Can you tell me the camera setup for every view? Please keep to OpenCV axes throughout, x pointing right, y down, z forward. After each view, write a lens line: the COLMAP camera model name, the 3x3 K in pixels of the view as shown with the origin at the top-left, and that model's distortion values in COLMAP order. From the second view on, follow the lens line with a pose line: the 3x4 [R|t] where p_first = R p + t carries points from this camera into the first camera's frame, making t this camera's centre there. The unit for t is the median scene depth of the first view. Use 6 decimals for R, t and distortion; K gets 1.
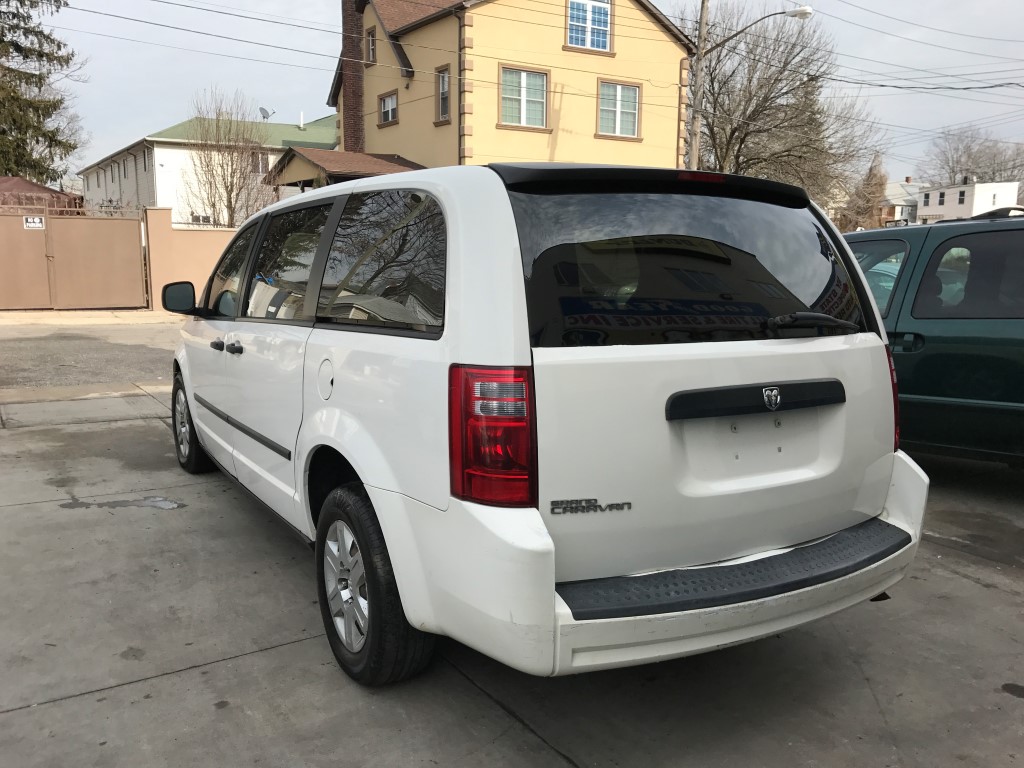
lens RADIAL K [[827.1, 0, 502.9], [0, 827.1, 382.8], [0, 0, 1]] dist [0.033824, -0.046334]
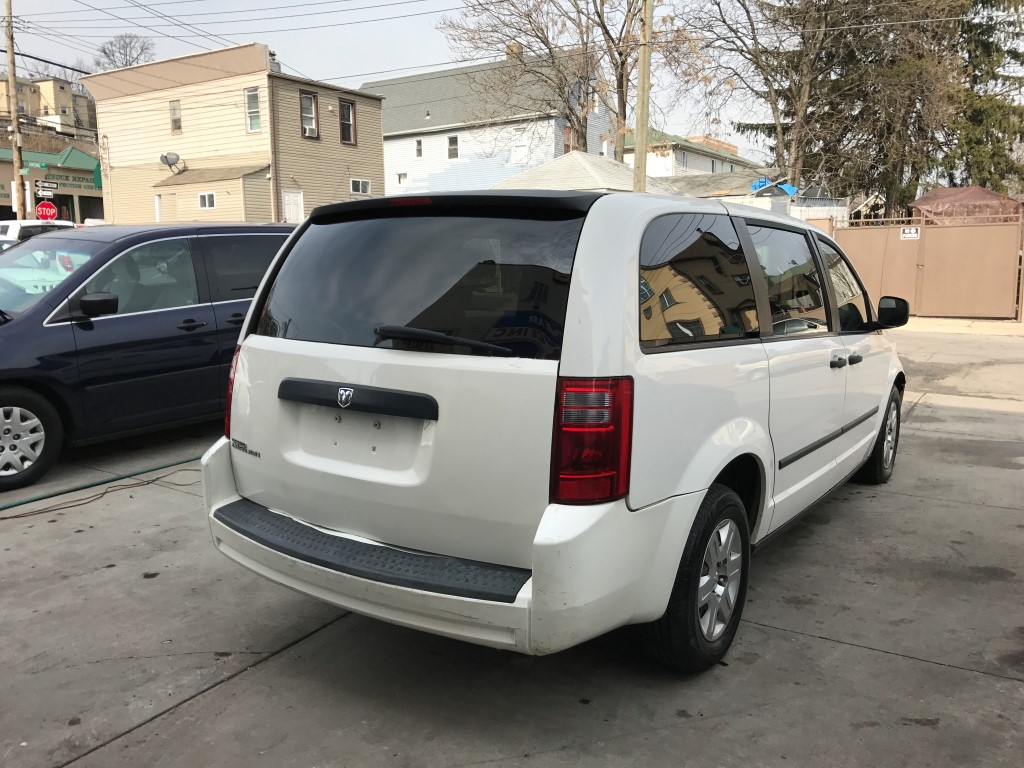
lens RADIAL K [[827.1, 0, 502.9], [0, 827.1, 382.8], [0, 0, 1]] dist [0.033824, -0.046334]
pose [[0.437763, 0.120294, -0.891007, 0.103191], [-0.127694, 0.989282, 0.070824, -0.007907], [0.889976, 0.082772, 0.448431, 0.049388]]
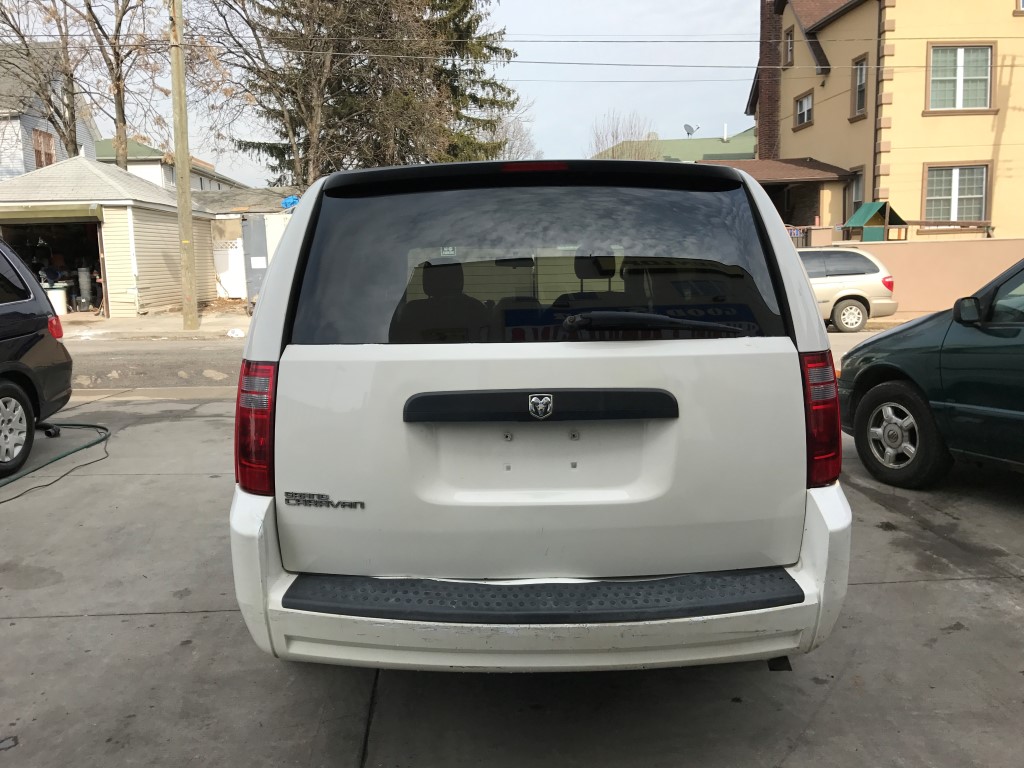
lens RADIAL K [[827.1, 0, 502.9], [0, 827.1, 382.8], [0, 0, 1]] dist [0.033824, -0.046334]
pose [[0.868868, 0.033889, -0.493882, 0.052913], [-0.041547, 0.999126, -0.004533, -0.000101], [0.493297, 0.024458, 0.869517, 0.014325]]
